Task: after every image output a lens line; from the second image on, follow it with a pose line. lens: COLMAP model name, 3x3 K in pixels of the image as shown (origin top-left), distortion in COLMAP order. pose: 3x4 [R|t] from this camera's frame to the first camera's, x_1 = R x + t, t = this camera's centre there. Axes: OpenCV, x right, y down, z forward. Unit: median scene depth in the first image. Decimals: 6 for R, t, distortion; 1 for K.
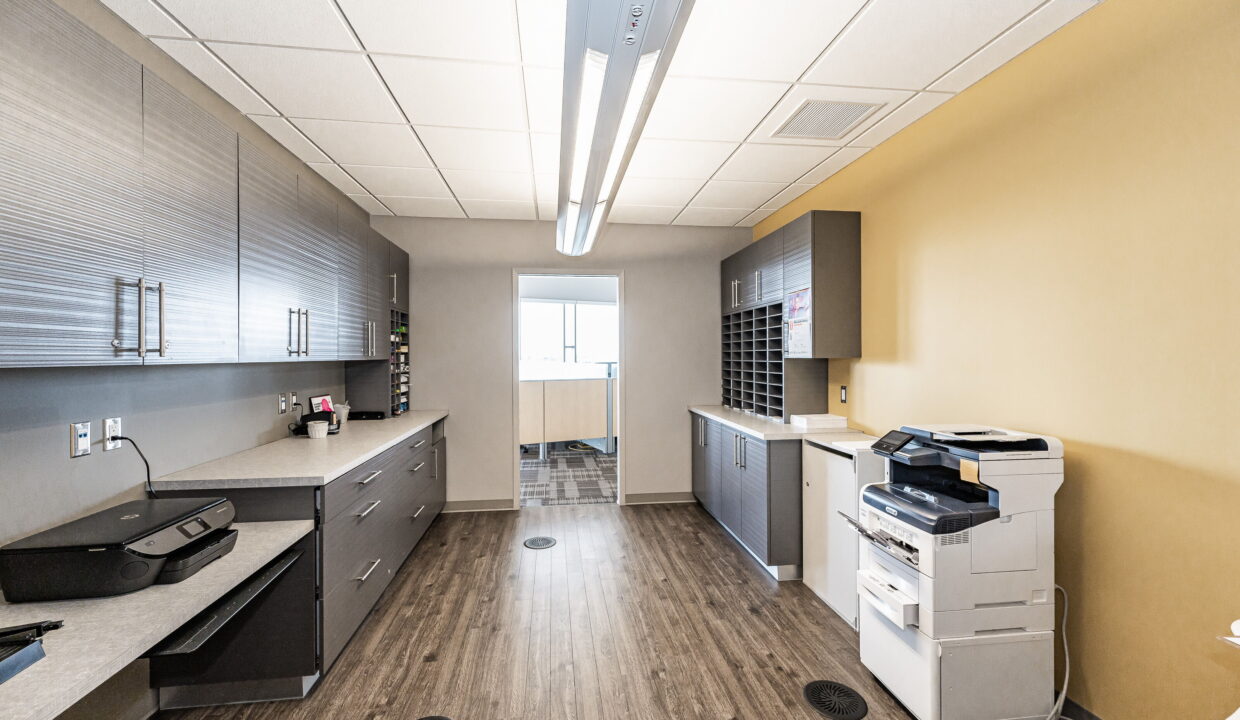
lens RADIAL K [[498.1, 0, 615.8], [0, 498.1, 362.2], [0, 0, 1]] dist [0.000227, 0.000178]
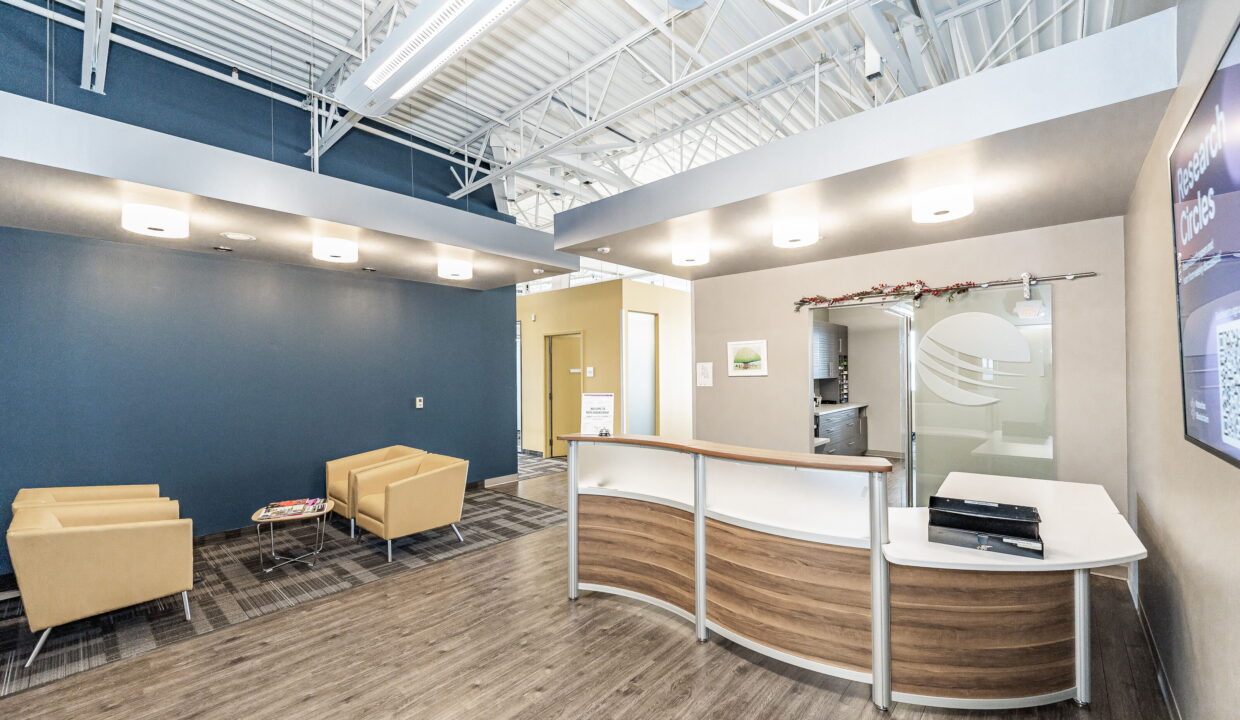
lens RADIAL K [[498.1, 0, 616.0], [0, 498.1, 368.4], [0, 0, 1]] dist [0.000227, 0.000178]
pose [[0.661550, -0.006205, -0.749876, 0.521153], [-0.000489, 0.999962, -0.008706, -0.025420], [0.749901, 0.006126, 0.661521, -1.140512]]
